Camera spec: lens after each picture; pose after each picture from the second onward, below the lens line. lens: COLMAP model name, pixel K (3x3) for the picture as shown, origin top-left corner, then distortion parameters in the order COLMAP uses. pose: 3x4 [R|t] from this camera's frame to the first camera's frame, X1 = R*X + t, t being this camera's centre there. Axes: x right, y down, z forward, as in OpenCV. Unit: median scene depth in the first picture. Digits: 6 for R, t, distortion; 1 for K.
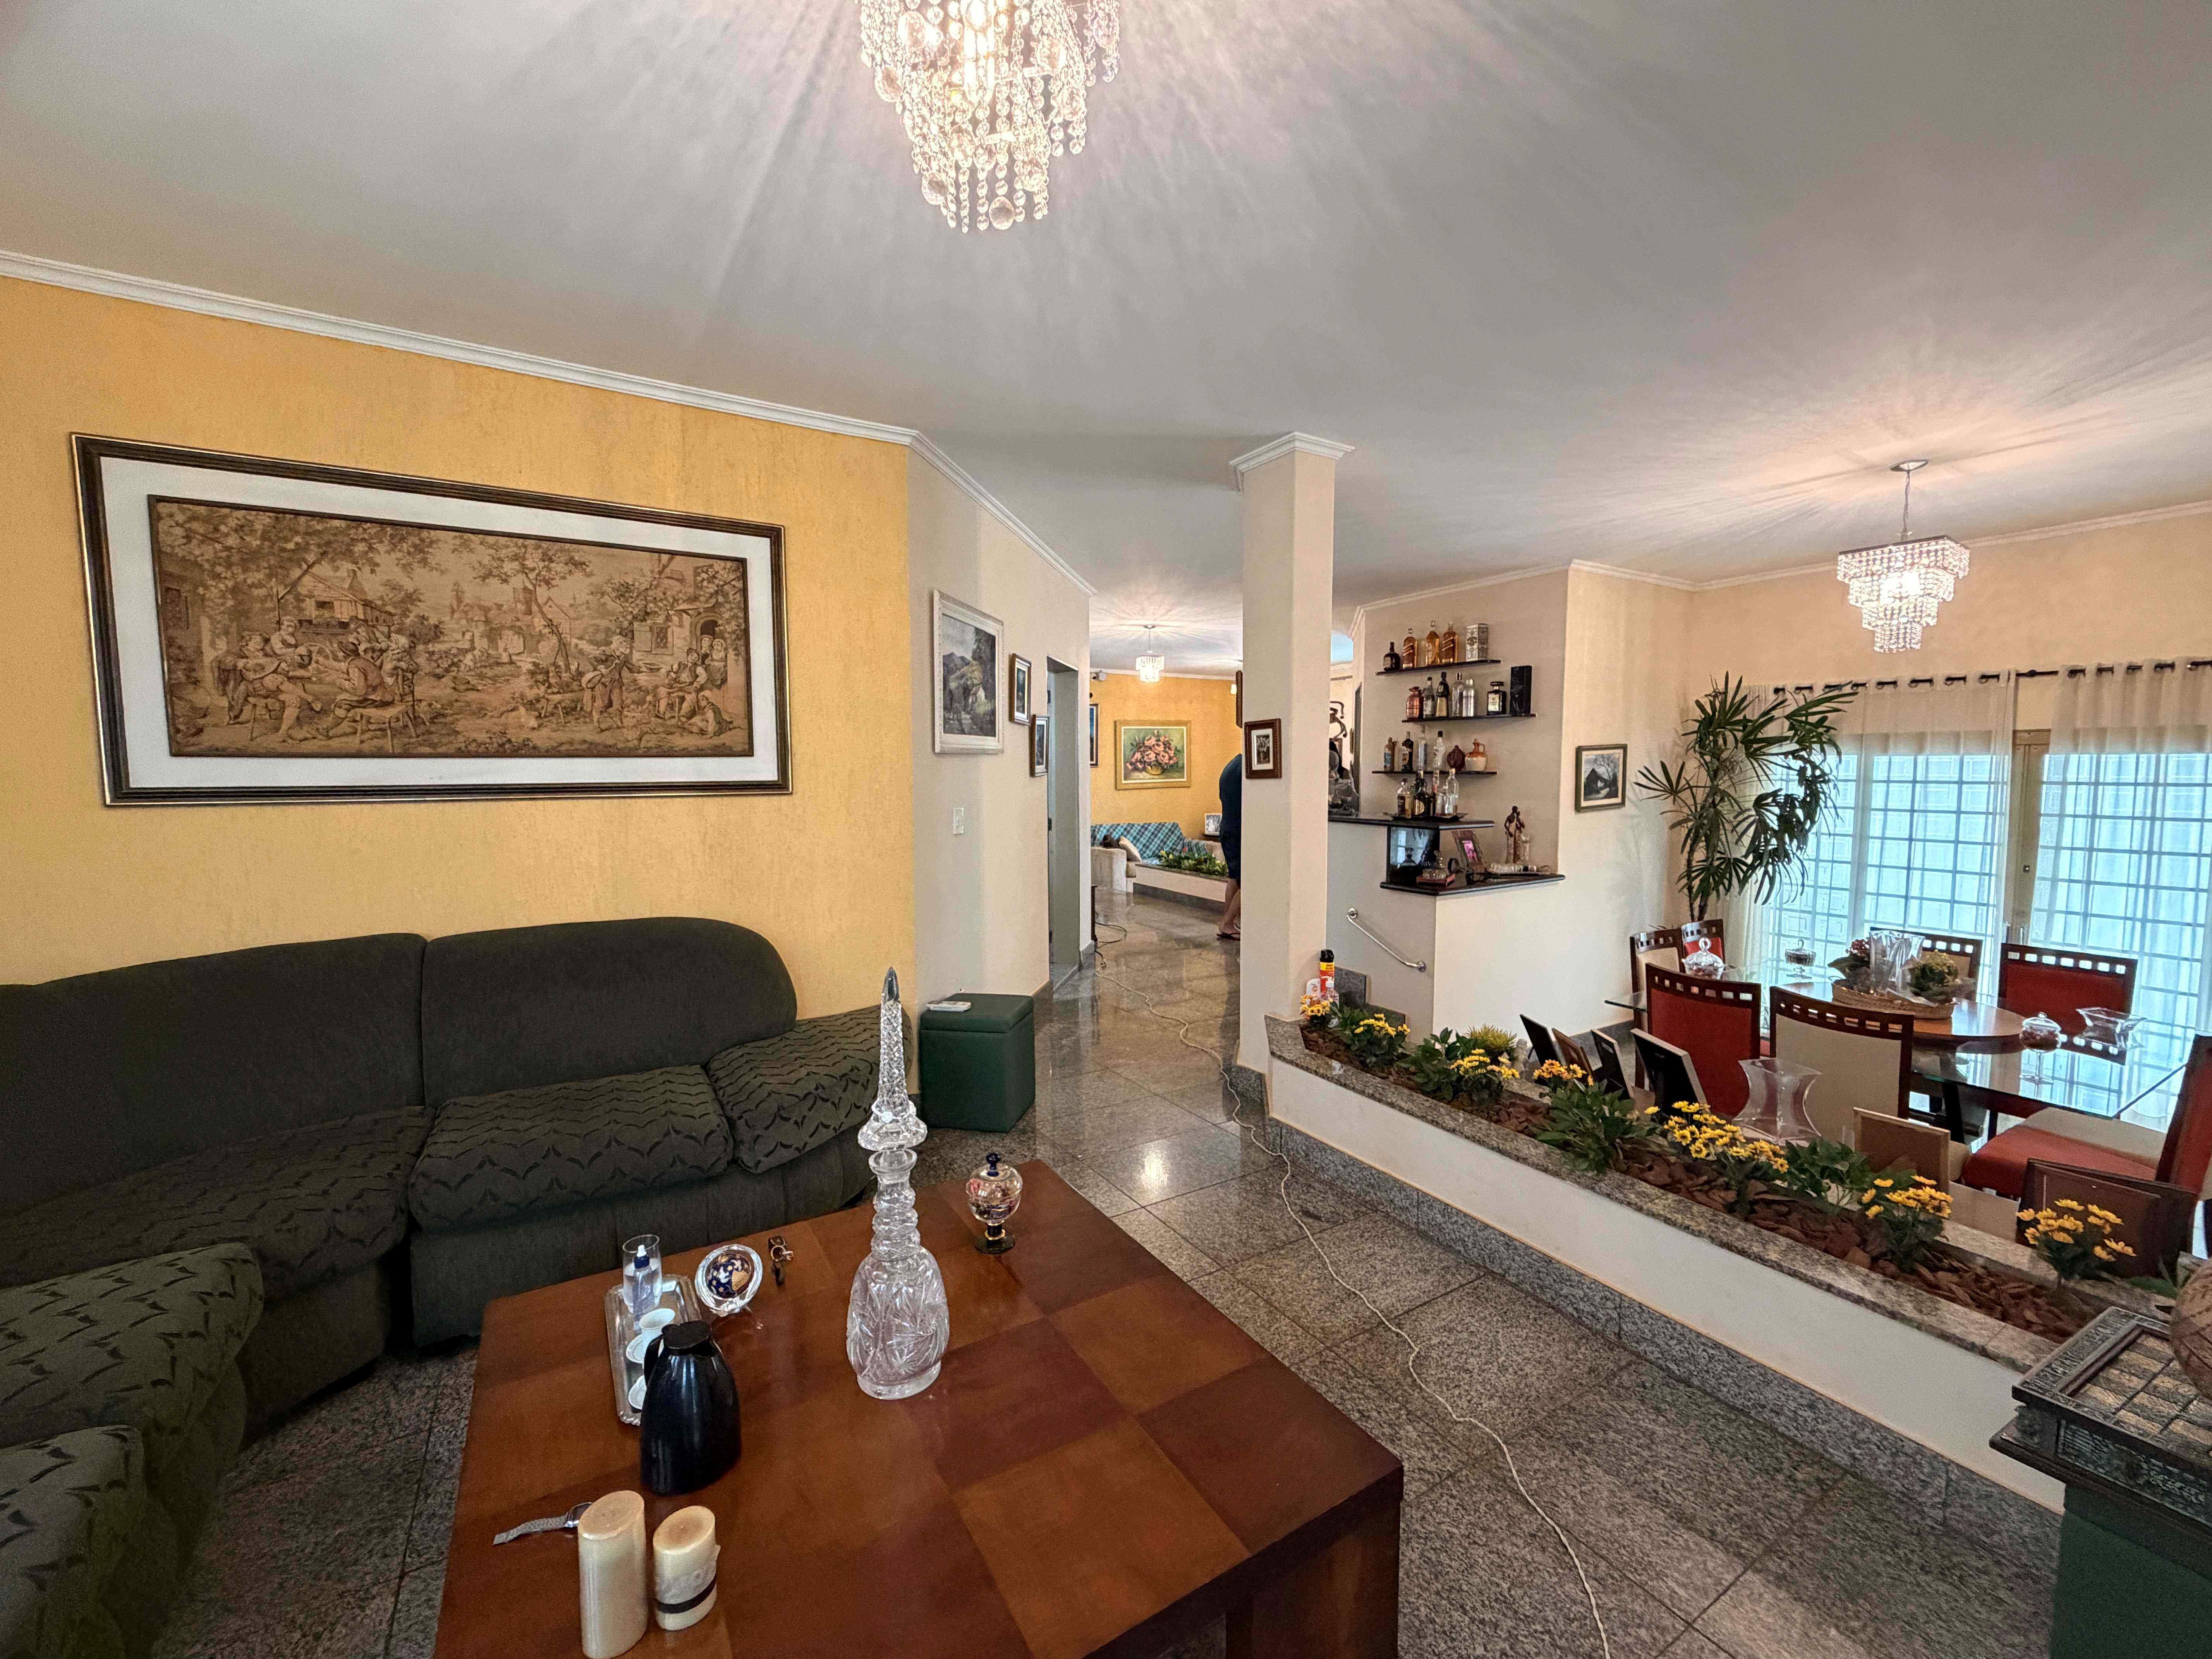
lens RADIAL K [[887.2, 0, 1105.9], [0, 887.2, 829.9], [0, 0, 1]] dist [0.001180, -0.000122]
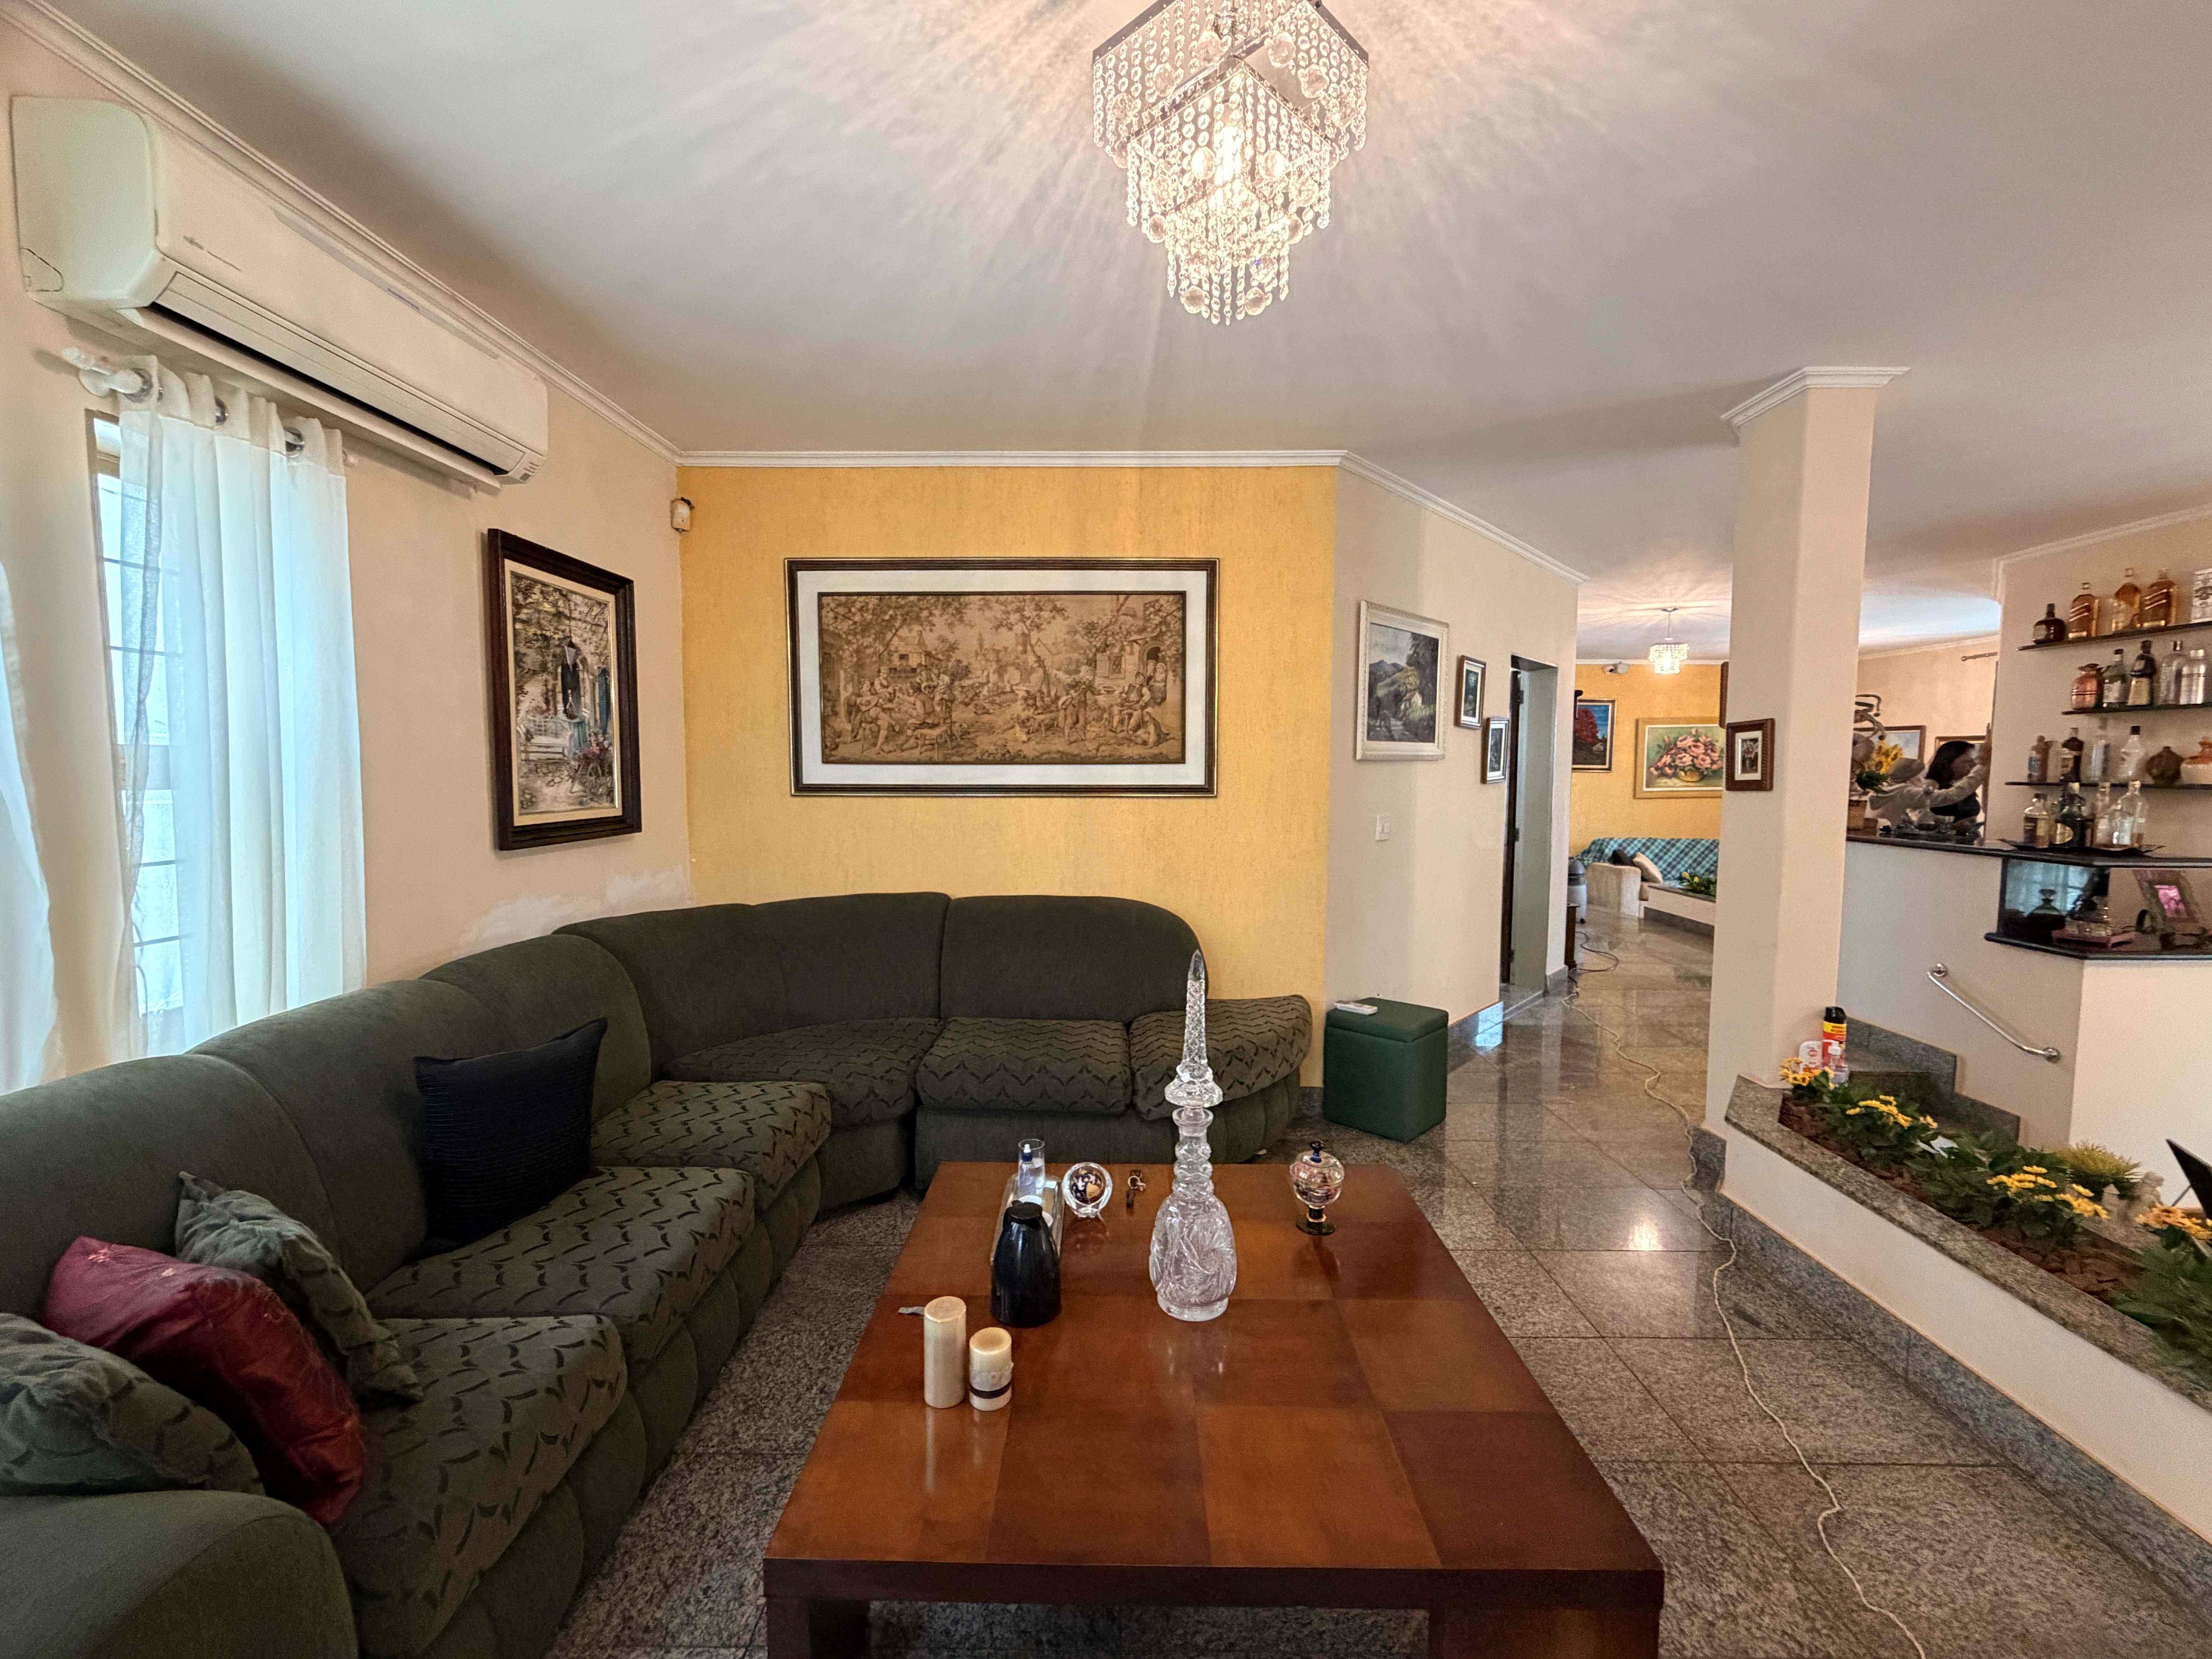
lens RADIAL K [[887.2, 0, 1111.6], [0, 887.2, 830.3], [0, 0, 1]] dist [0.001180, -0.000122]
pose [[0.851852, 0.042337, -0.522069, 0.139864], [-0.043273, 0.999009, 0.010405, -0.005295], [0.521993, 0.013728, 0.852839, -0.027654]]
